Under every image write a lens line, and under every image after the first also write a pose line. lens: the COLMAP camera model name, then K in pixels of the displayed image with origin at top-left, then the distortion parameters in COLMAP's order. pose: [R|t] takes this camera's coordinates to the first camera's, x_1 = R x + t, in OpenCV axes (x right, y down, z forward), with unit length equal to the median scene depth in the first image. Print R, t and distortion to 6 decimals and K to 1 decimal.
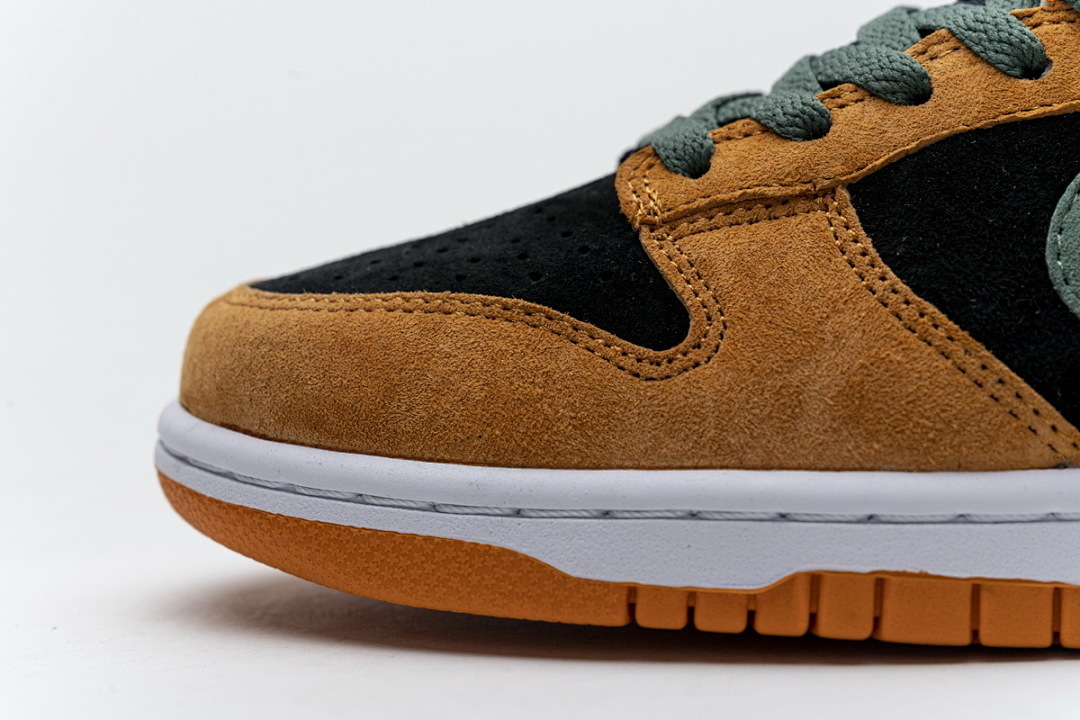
lens RADIAL K [[2192.2, 0, 540.1], [0, 2192.2, 359.0], [0, 0, 1]] dist [-0.035858, 0.000000]
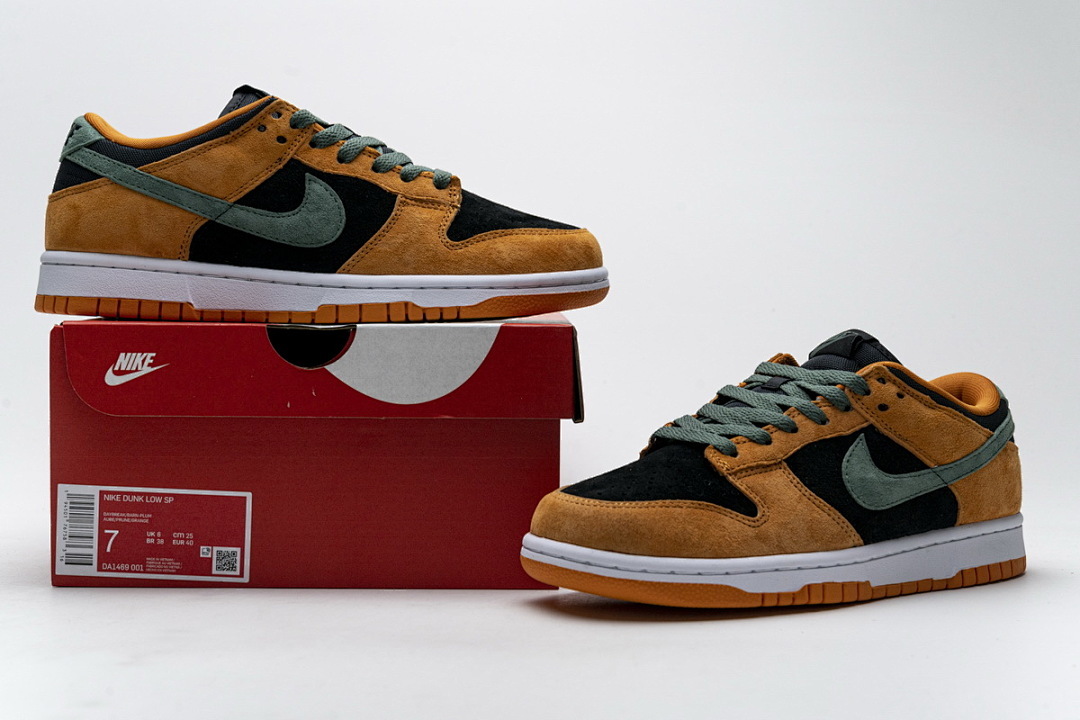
lens RADIAL K [[1824.4, 0, 540.5], [0, 1824.4, 359.9], [0, 0, 1]] dist [-0.087324, 0.000000]
pose [[0.762408, -0.004488, 0.647081, -1.849170], [0.010535, 0.999929, -0.005478, -0.217071], [-0.647010, 0.010993, 0.762402, -0.778332]]
